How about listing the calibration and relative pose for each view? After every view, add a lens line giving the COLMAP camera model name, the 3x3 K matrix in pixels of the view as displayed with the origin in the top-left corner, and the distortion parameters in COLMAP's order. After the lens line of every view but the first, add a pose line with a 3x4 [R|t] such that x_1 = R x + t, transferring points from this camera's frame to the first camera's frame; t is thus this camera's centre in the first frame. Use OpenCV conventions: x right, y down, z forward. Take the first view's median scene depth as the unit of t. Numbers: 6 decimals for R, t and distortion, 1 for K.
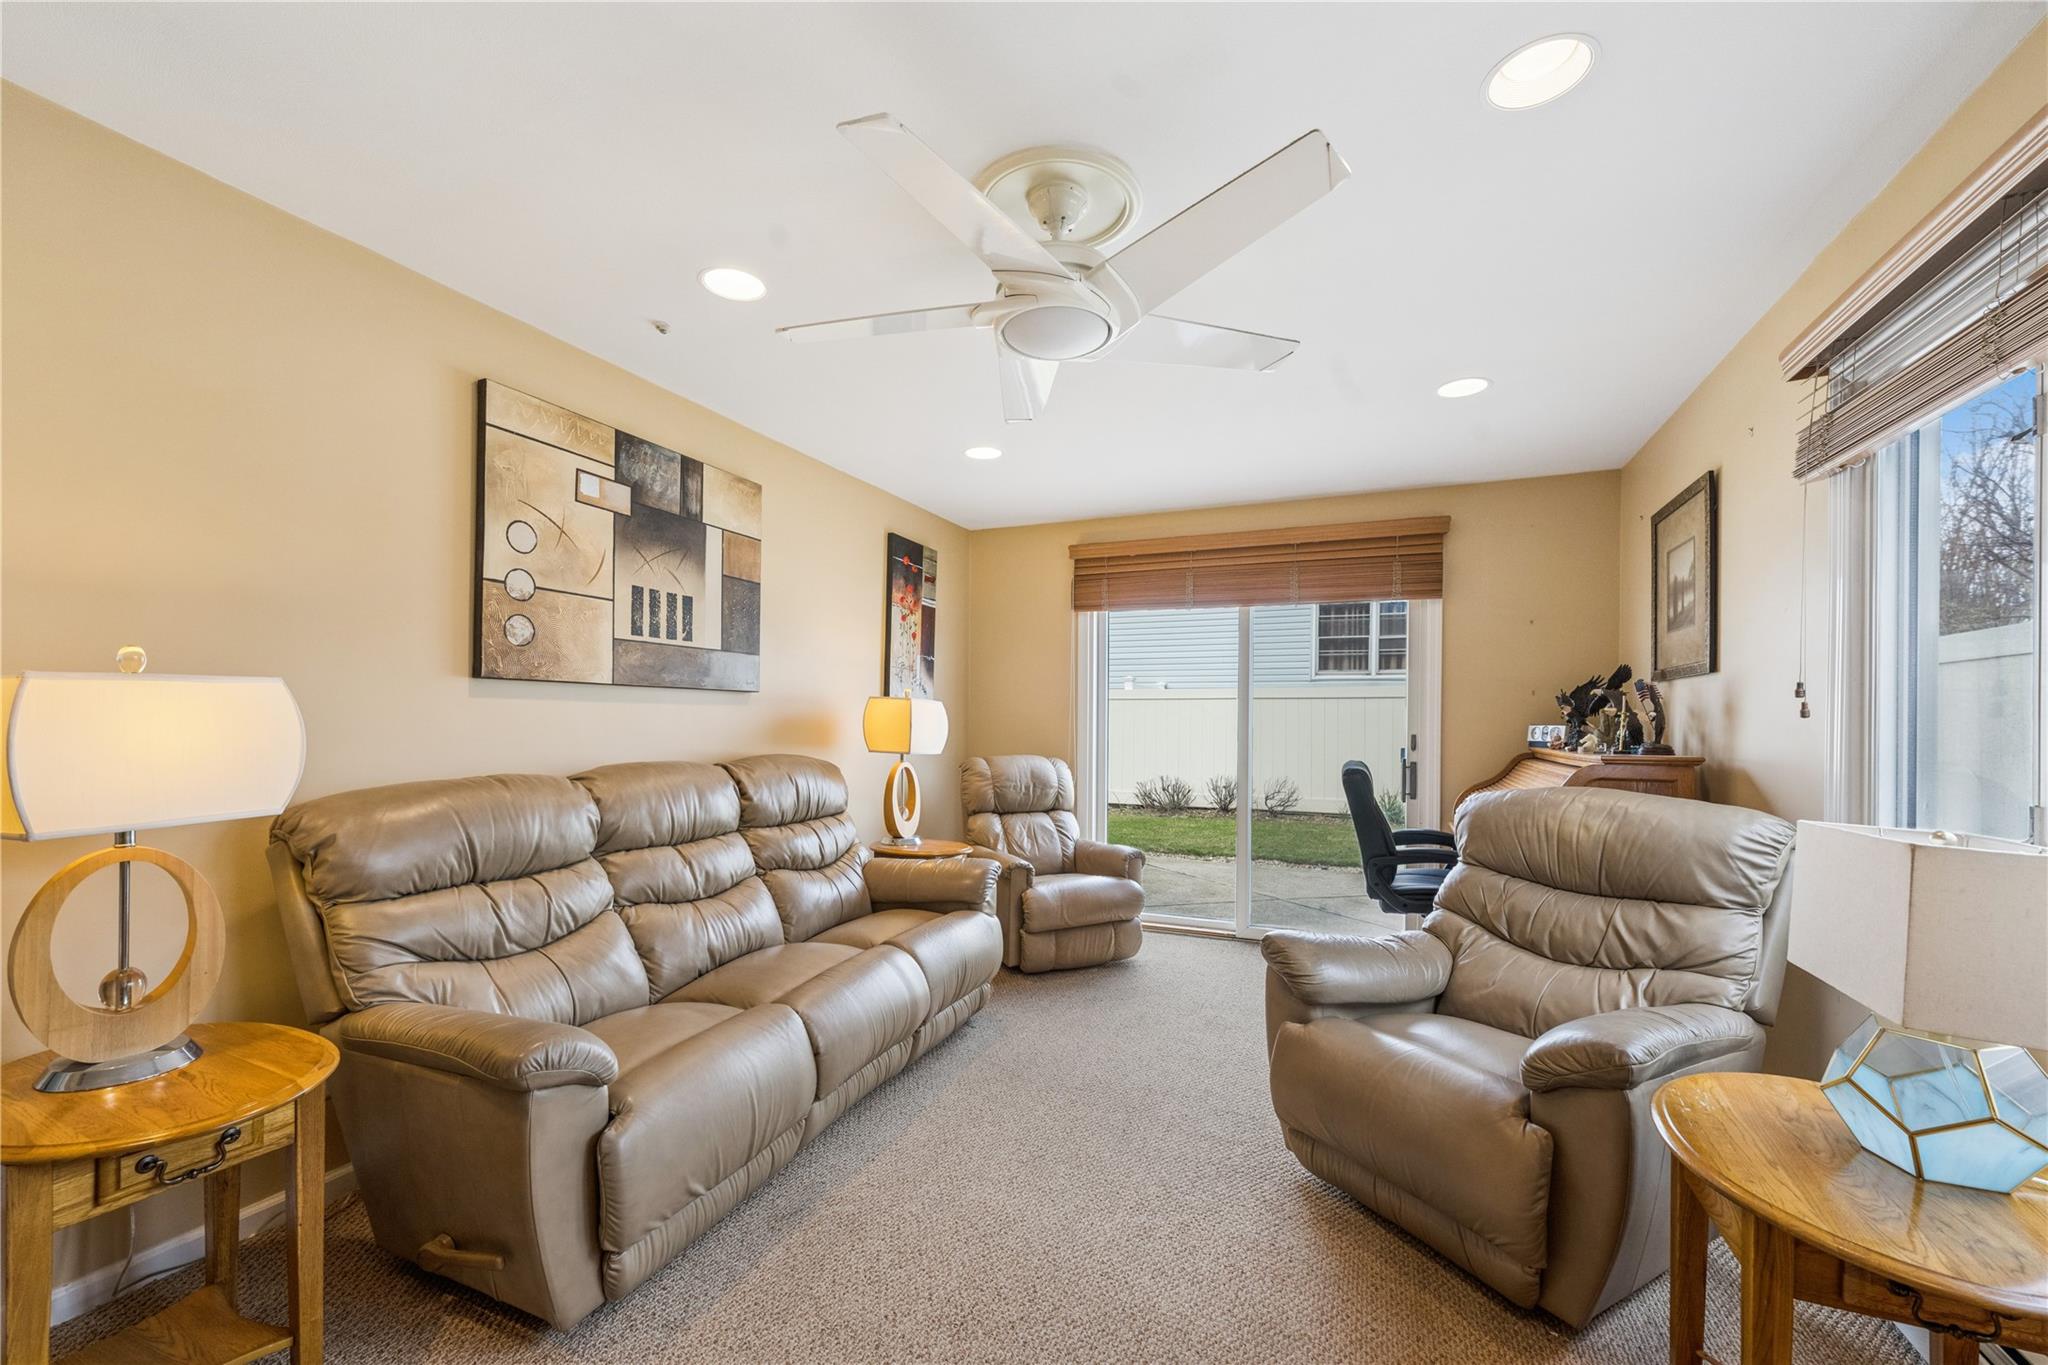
lens RADIAL K [[841.6, 0, 1021.8], [0, 841.6, 712.1], [0, 0, 1]] dist [0.000088, -0.000132]
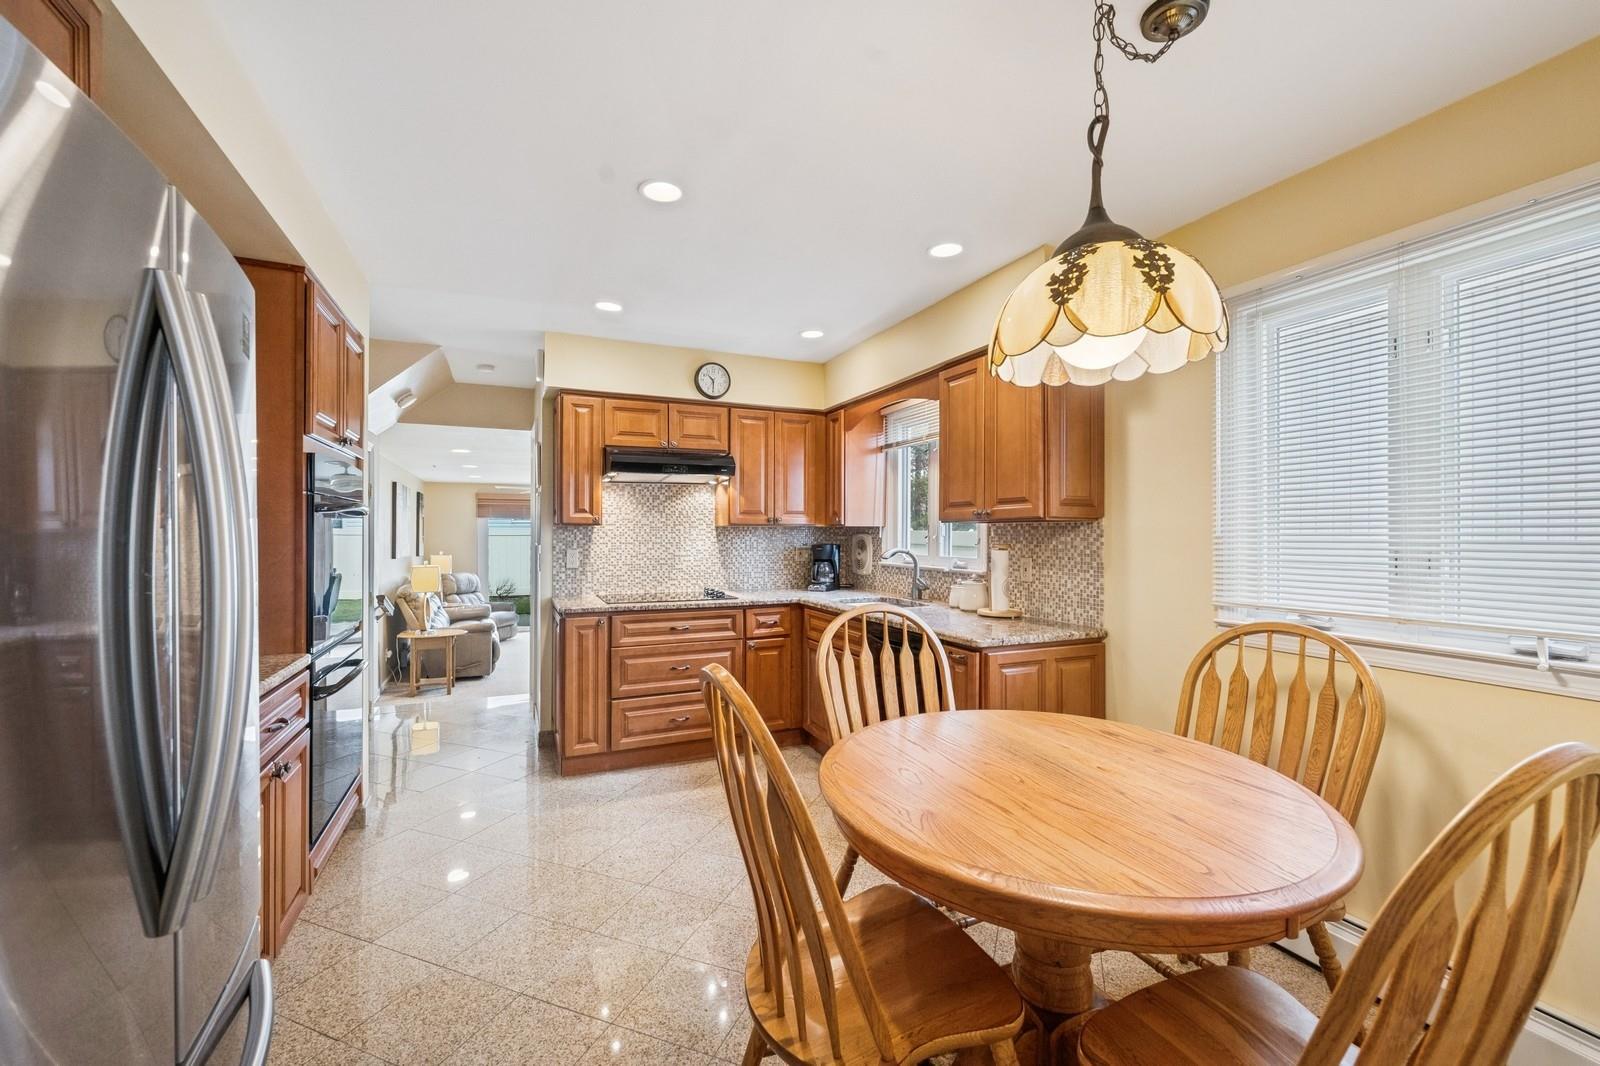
lens RADIAL K [[649.9, 0, 800.0], [0, 649.9, 533.0], [0, 0, 1]] dist [0.001052, 0.000136]
pose [[0.679876, -0.005705, 0.733305, -0.764544], [-0.000842, 0.999963, 0.008560, -0.090728], [-0.733327, -0.006437, 0.679846, -1.172240]]
